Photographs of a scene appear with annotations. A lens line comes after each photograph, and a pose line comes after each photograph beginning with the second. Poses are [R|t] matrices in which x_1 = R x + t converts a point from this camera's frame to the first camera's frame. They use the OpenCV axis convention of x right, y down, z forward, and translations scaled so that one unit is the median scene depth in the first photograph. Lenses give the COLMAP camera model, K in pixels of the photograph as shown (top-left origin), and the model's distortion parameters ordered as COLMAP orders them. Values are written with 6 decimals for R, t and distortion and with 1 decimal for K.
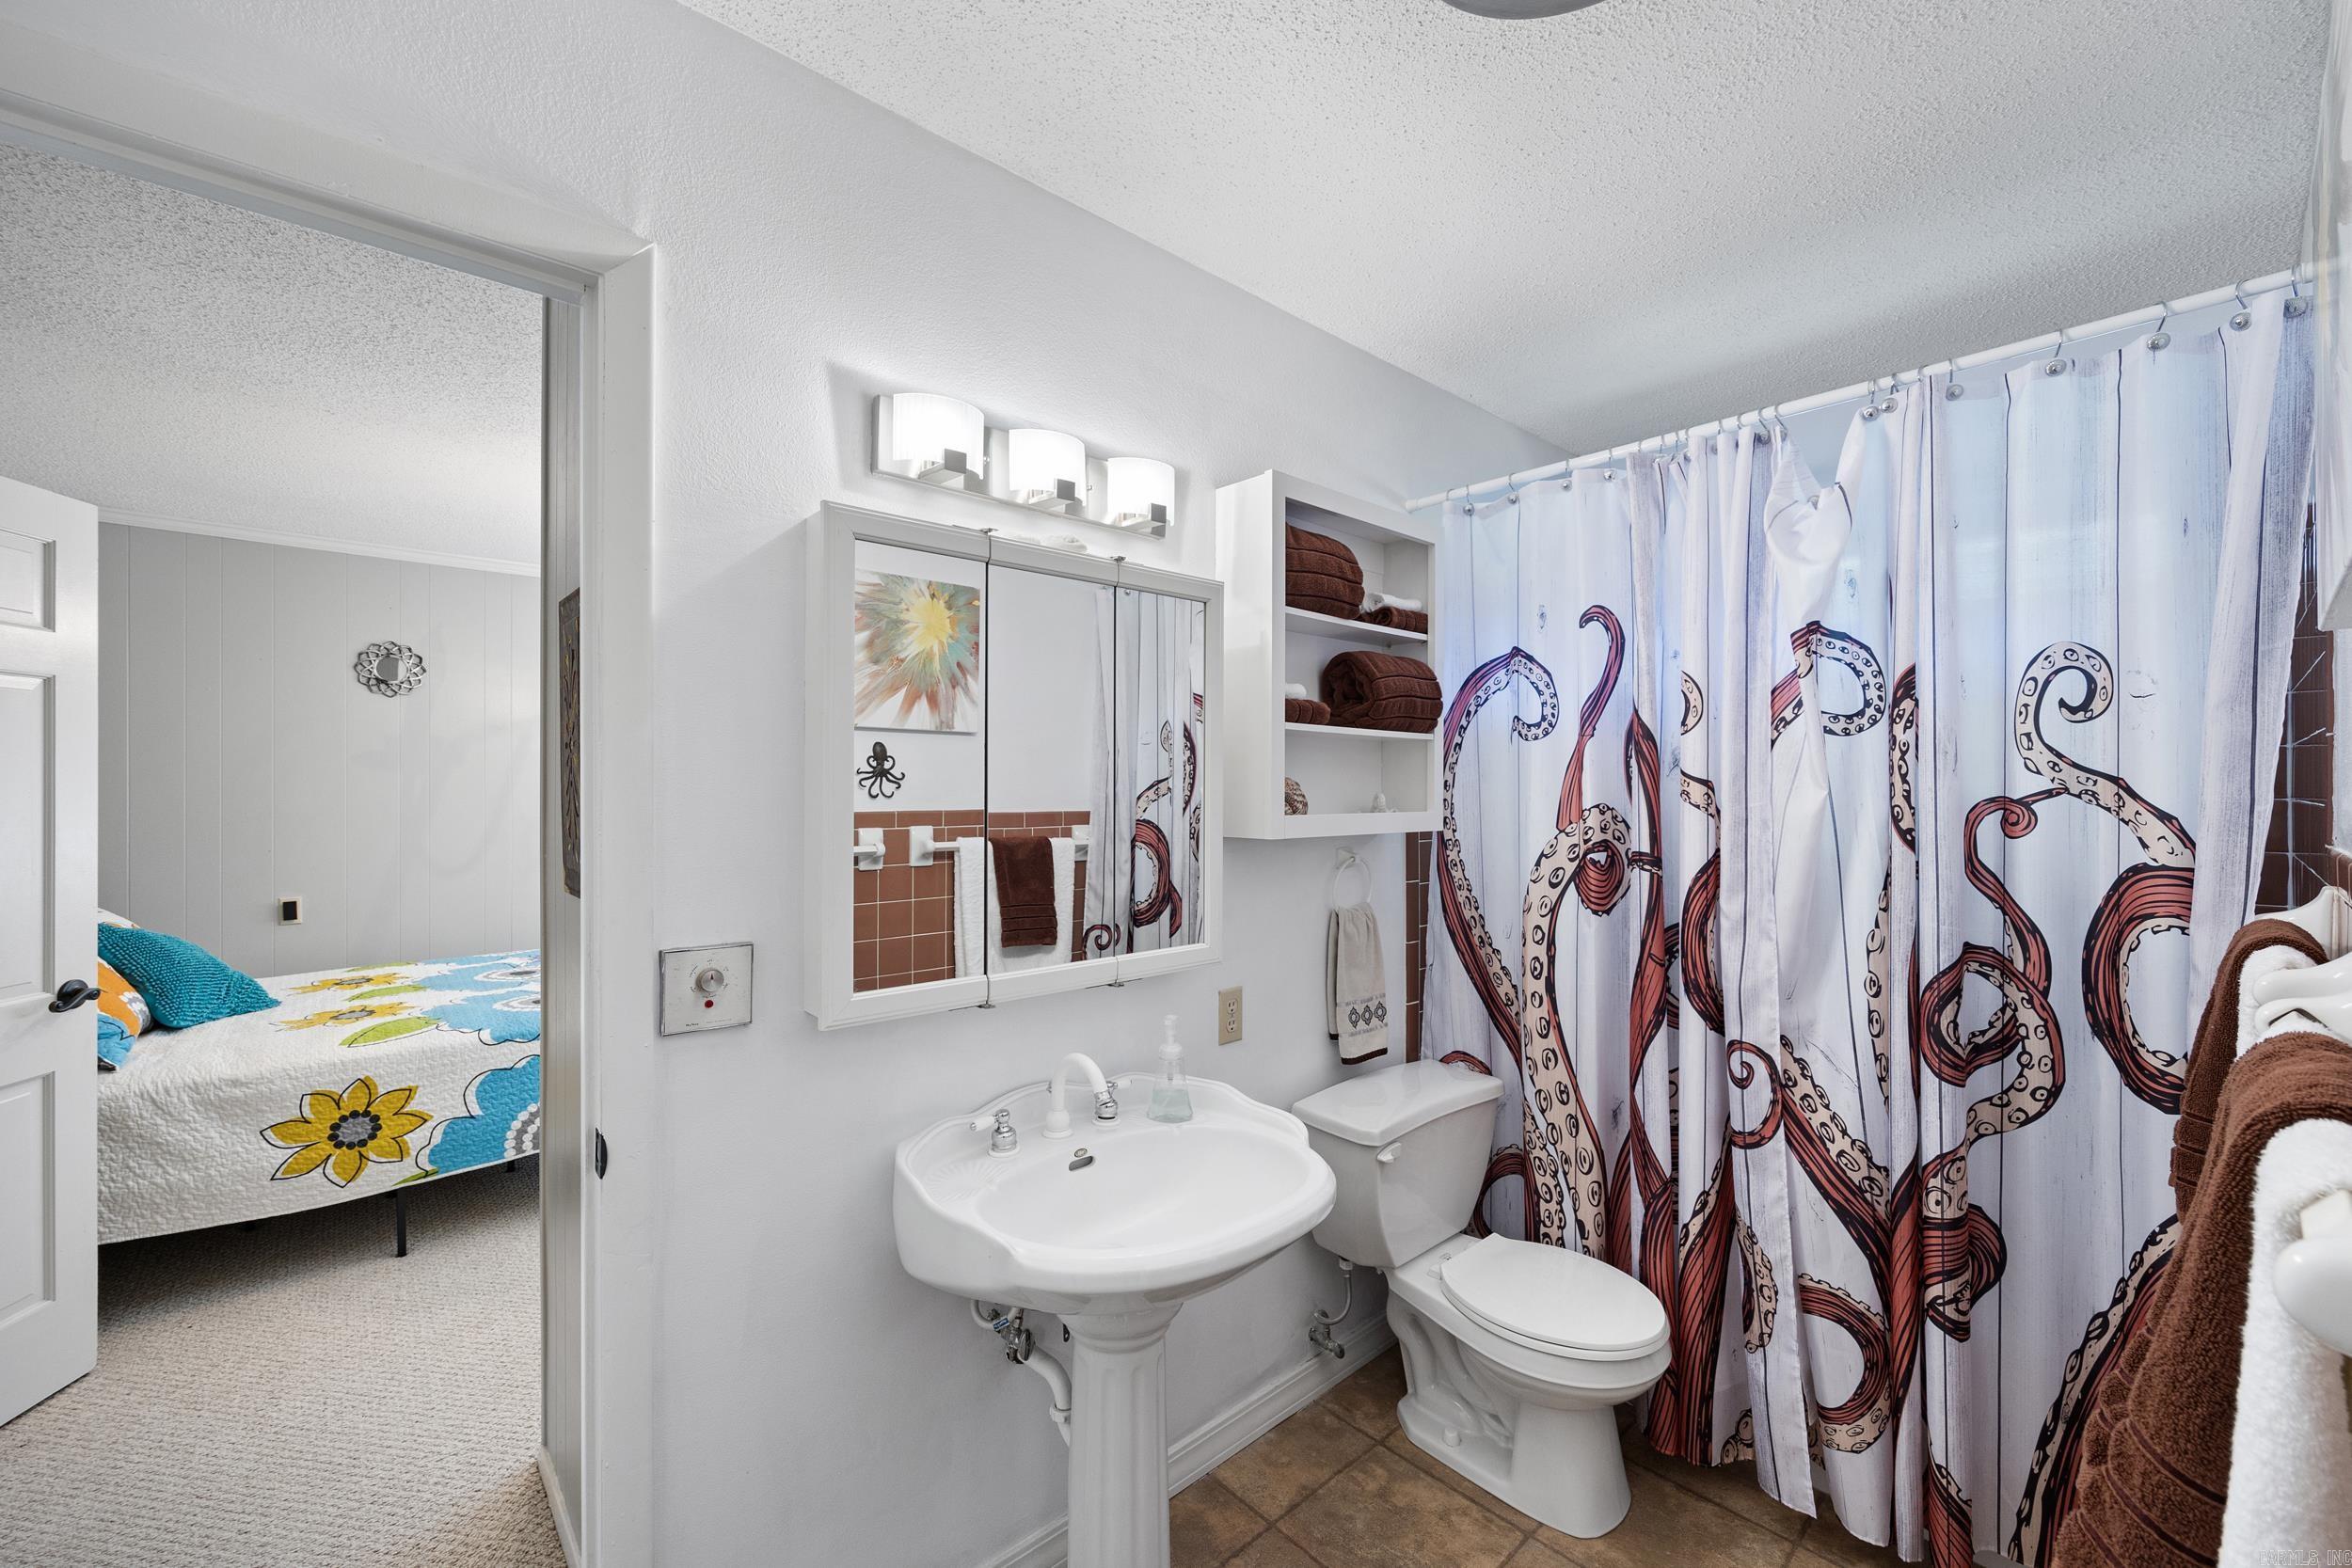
lens RADIAL K [[939.5, 0, 1181.6], [0, 939.5, 788.0], [0, 0, 1]] dist [0.000755, -0.000111]
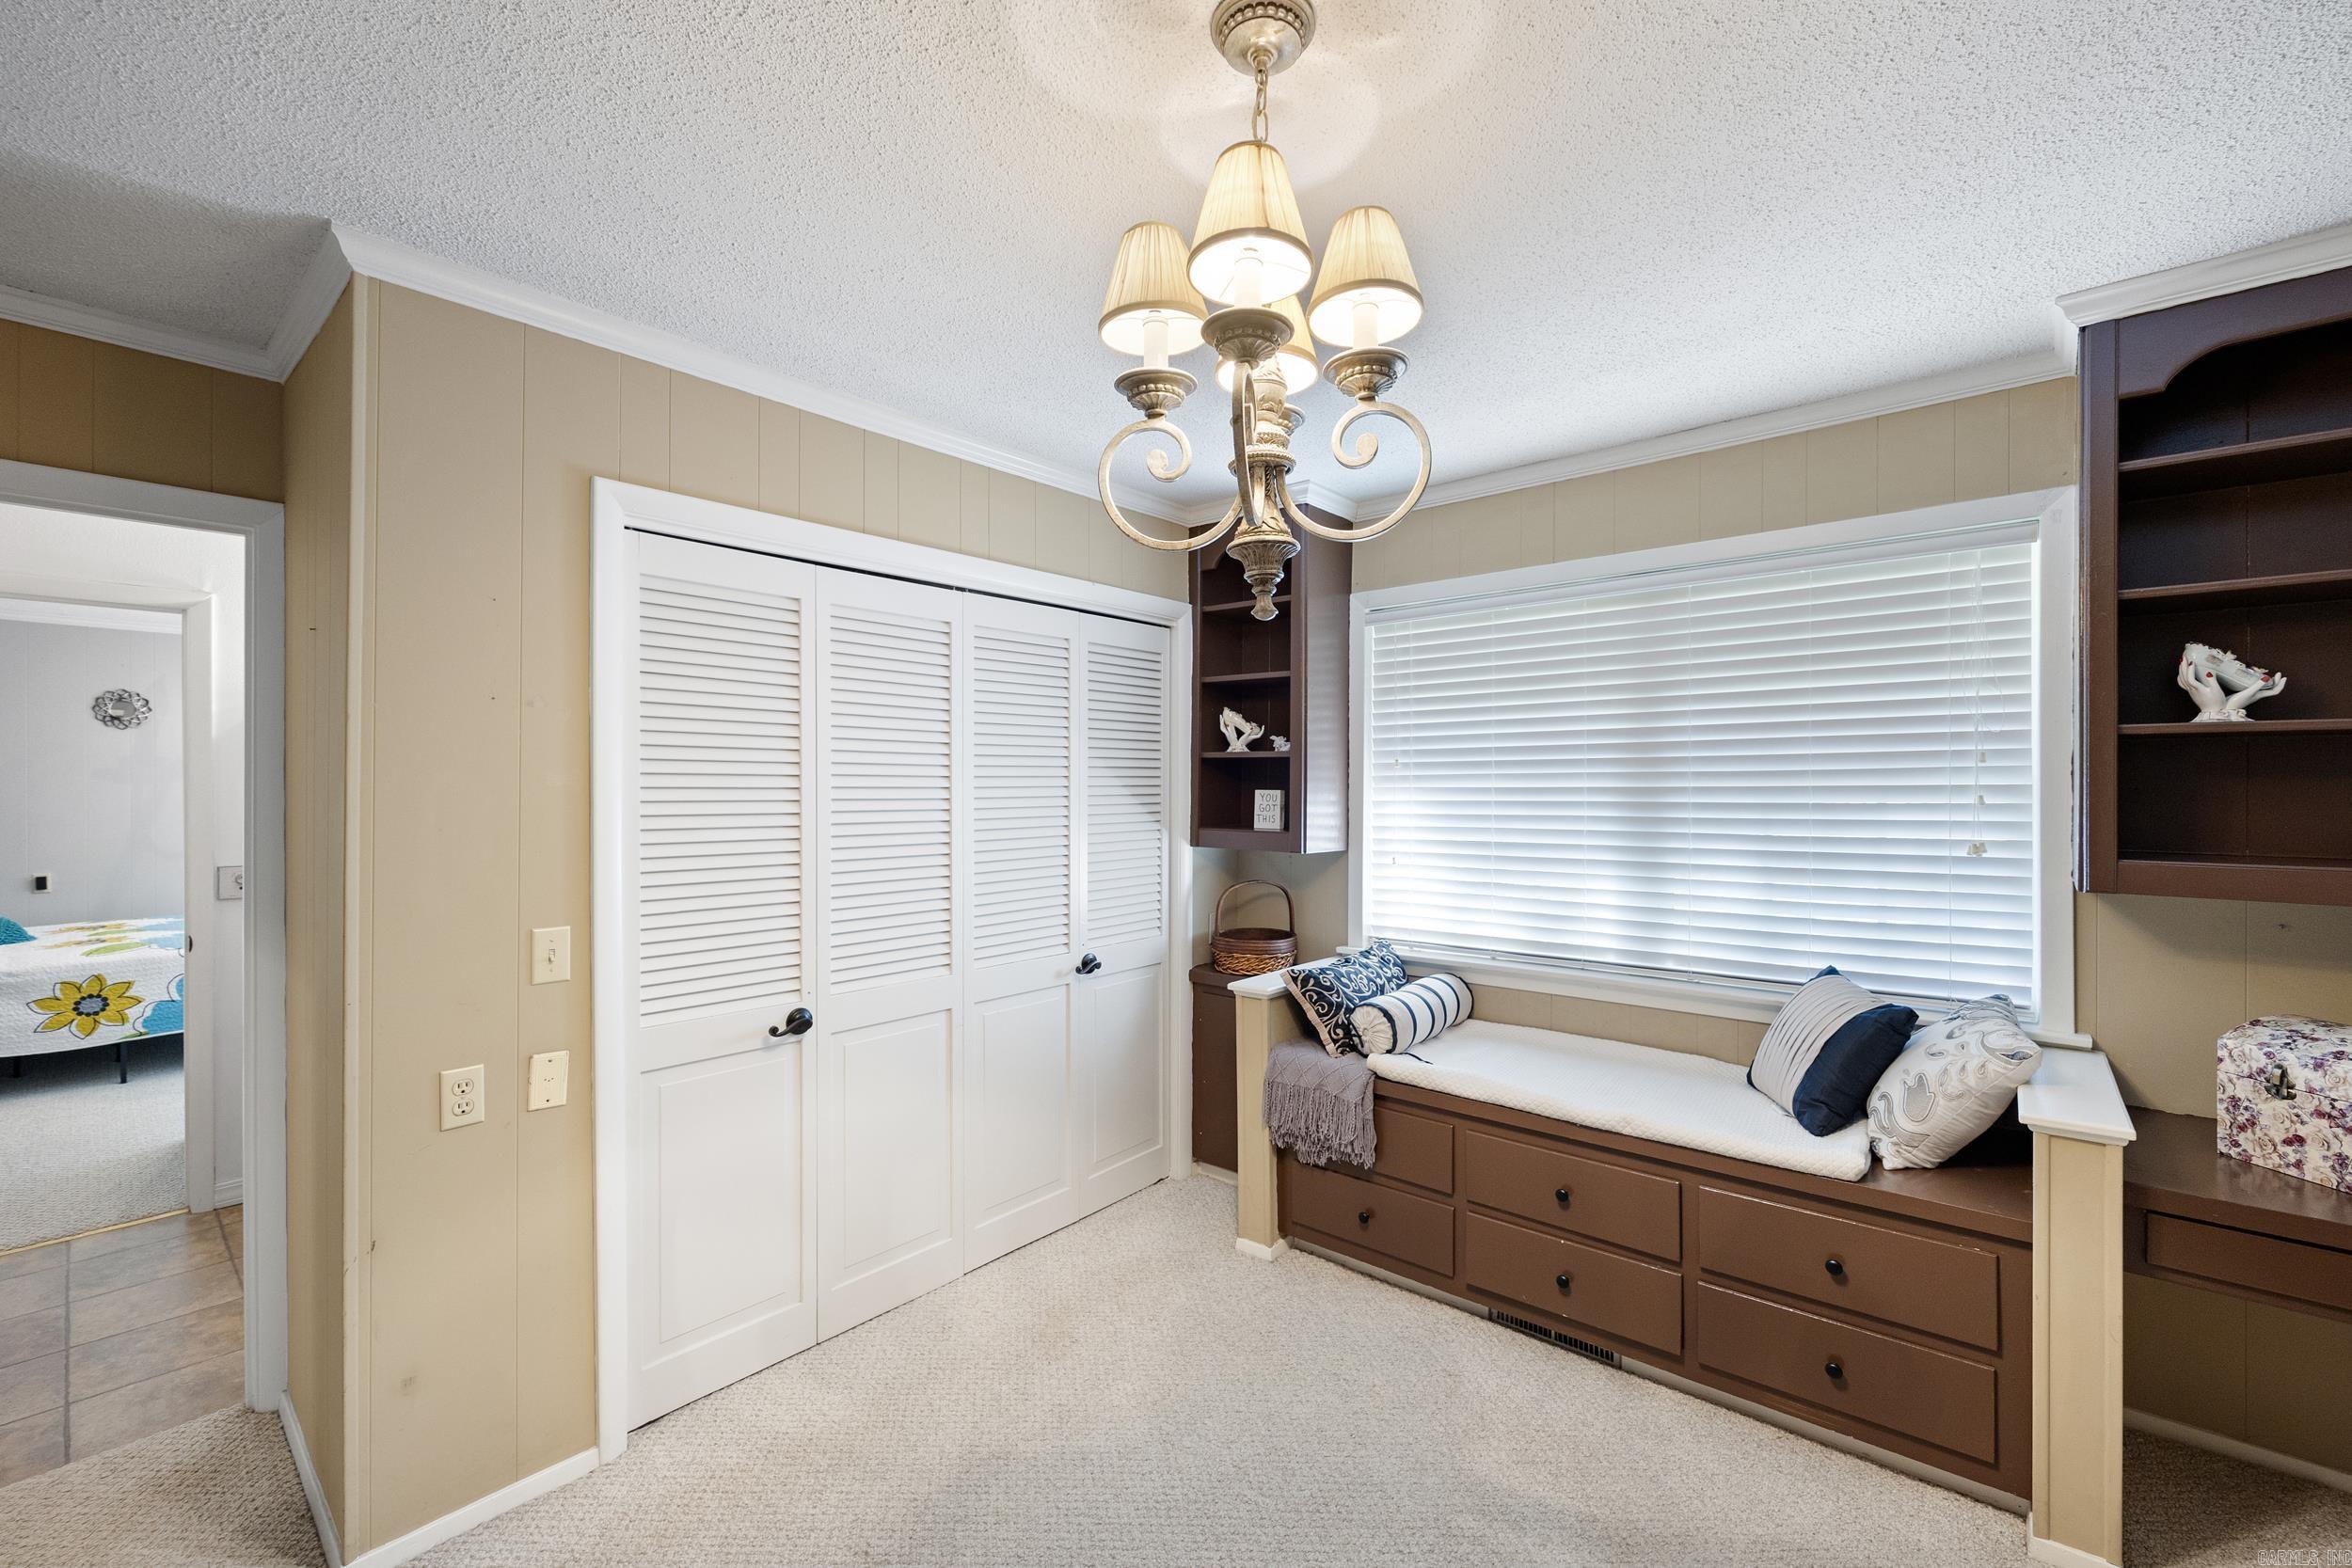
lens RADIAL K [[939.5, 0, 1169.3], [0, 939.5, 782.9], [0, 0, 1]] dist [0.000755, -0.000111]
pose [[0.992356, -0.001820, 0.123393, 0.792368], [0.001238, 0.999988, 0.004788, -0.034157], [-0.123400, -0.004598, 0.992346, -0.865751]]
